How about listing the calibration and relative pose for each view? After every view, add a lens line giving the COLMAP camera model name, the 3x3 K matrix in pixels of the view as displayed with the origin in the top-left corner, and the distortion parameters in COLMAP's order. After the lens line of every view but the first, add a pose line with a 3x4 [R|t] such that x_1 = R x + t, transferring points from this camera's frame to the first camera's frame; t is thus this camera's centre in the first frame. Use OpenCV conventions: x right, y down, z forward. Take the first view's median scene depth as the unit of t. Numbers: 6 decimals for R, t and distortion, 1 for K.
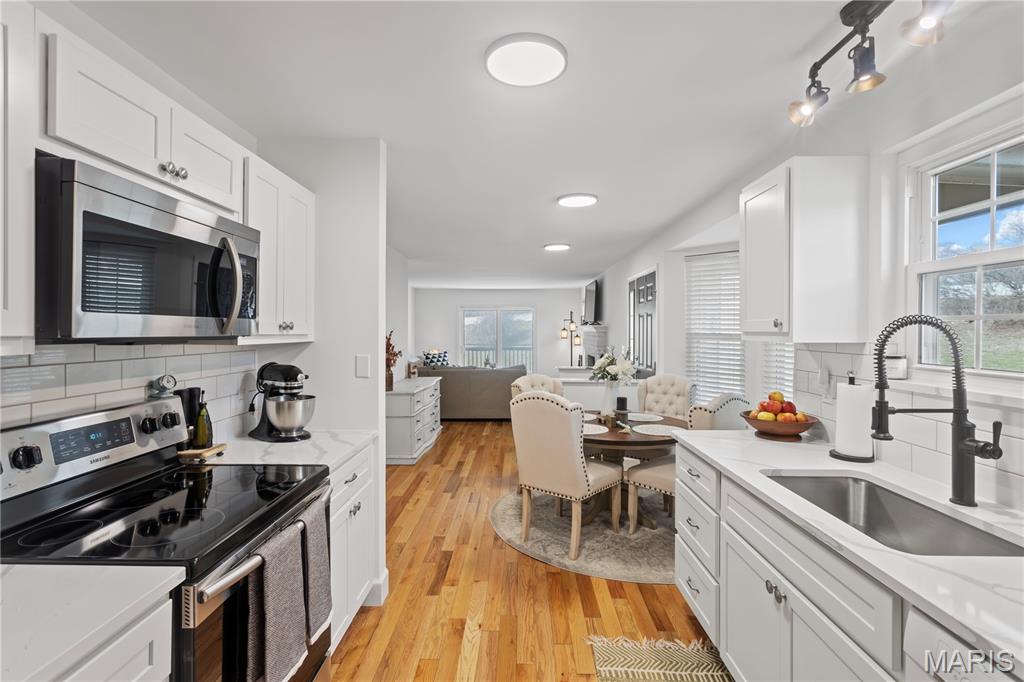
lens RADIAL K [[477.9, 0, 506.1], [0, 477.9, 332.0], [0, 0, 1]] dist [-0.001383, 0.001604]
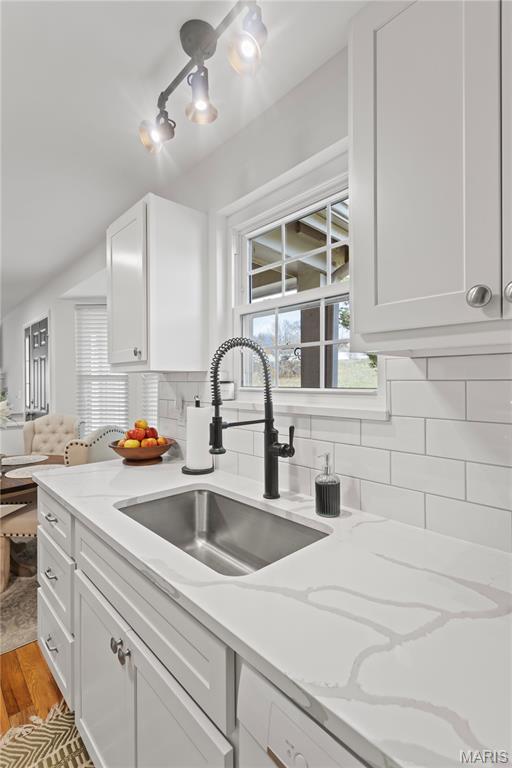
lens RADIAL K [[358.5, 0, 263.9], [0, 358.5, 381.7], [0, 0, 1]] dist [-0.001383, 0.001604]
pose [[0.706645, -0.005167, 0.707549, 0.235486], [0.009554, 0.999952, -0.002239, 0.053843], [-0.707503, 0.008342, 0.706661, 0.288284]]
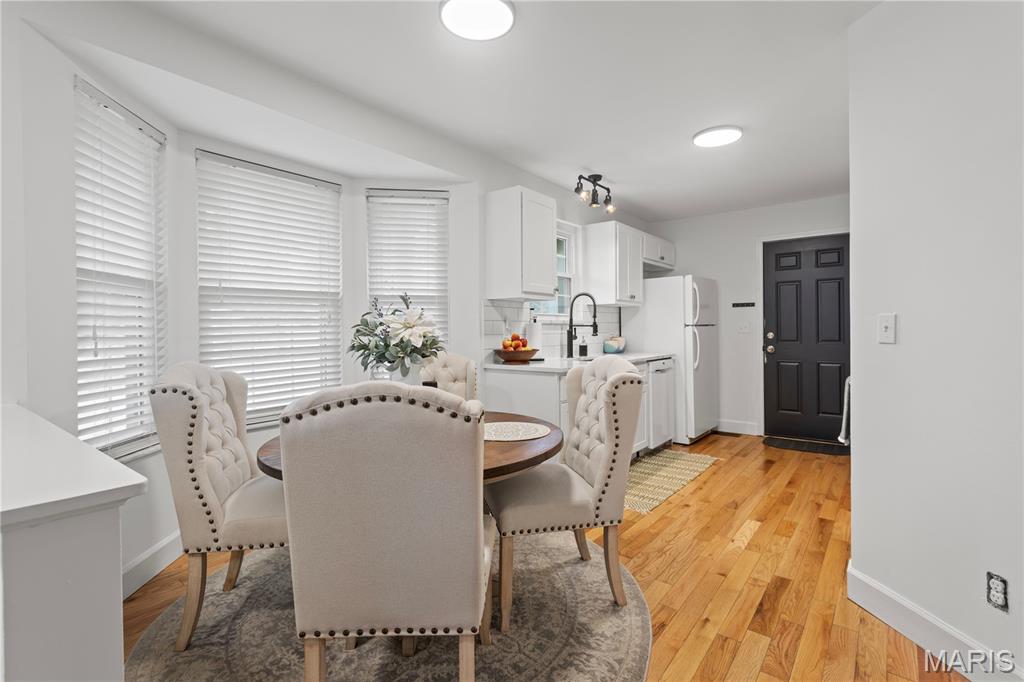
lens RADIAL K [[477.9, 0, 510.7], [0, 477.9, 334.9], [0, 0, 1]] dist [-0.001383, 0.001604]
pose [[-0.802439, -0.001169, 0.596733, -0.382932], [0.008356, 0.999878, 0.013195, 0.138421], [-0.596675, 0.015574, -0.802332, 2.762237]]
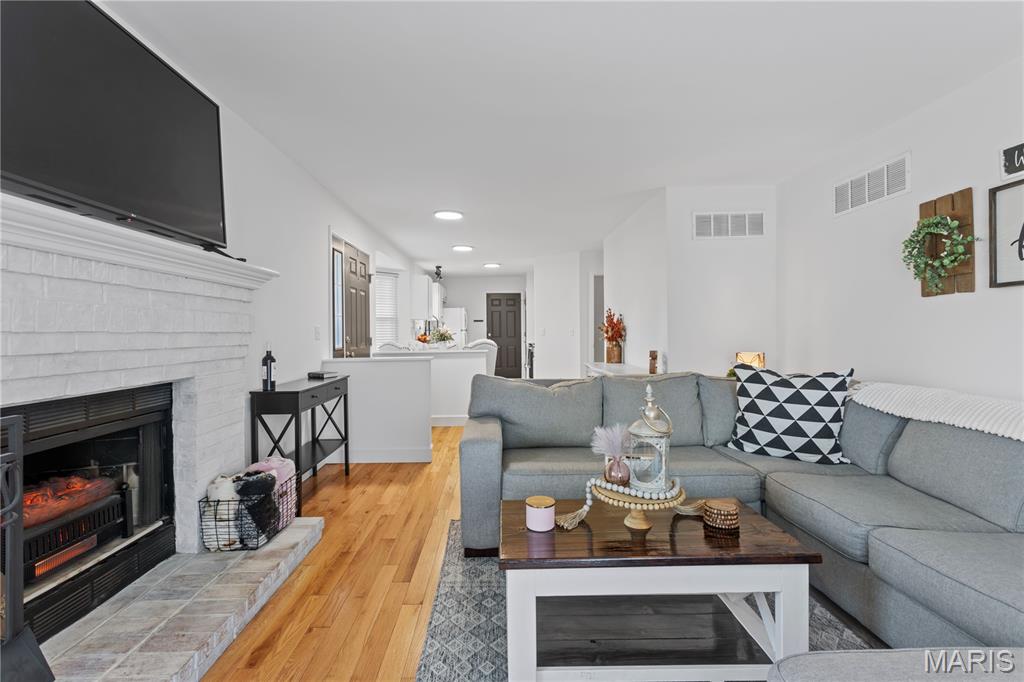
lens RADIAL K [[477.9, 0, 487.4], [0, 477.9, 332.9], [0, 0, 1]] dist [-0.001383, 0.001604]
pose [[-0.999840, 0.008854, -0.015518, 0.161058], [0.008737, 0.999933, 0.007592, 0.122536], [0.015584, 0.007456, -0.999851, 5.787588]]
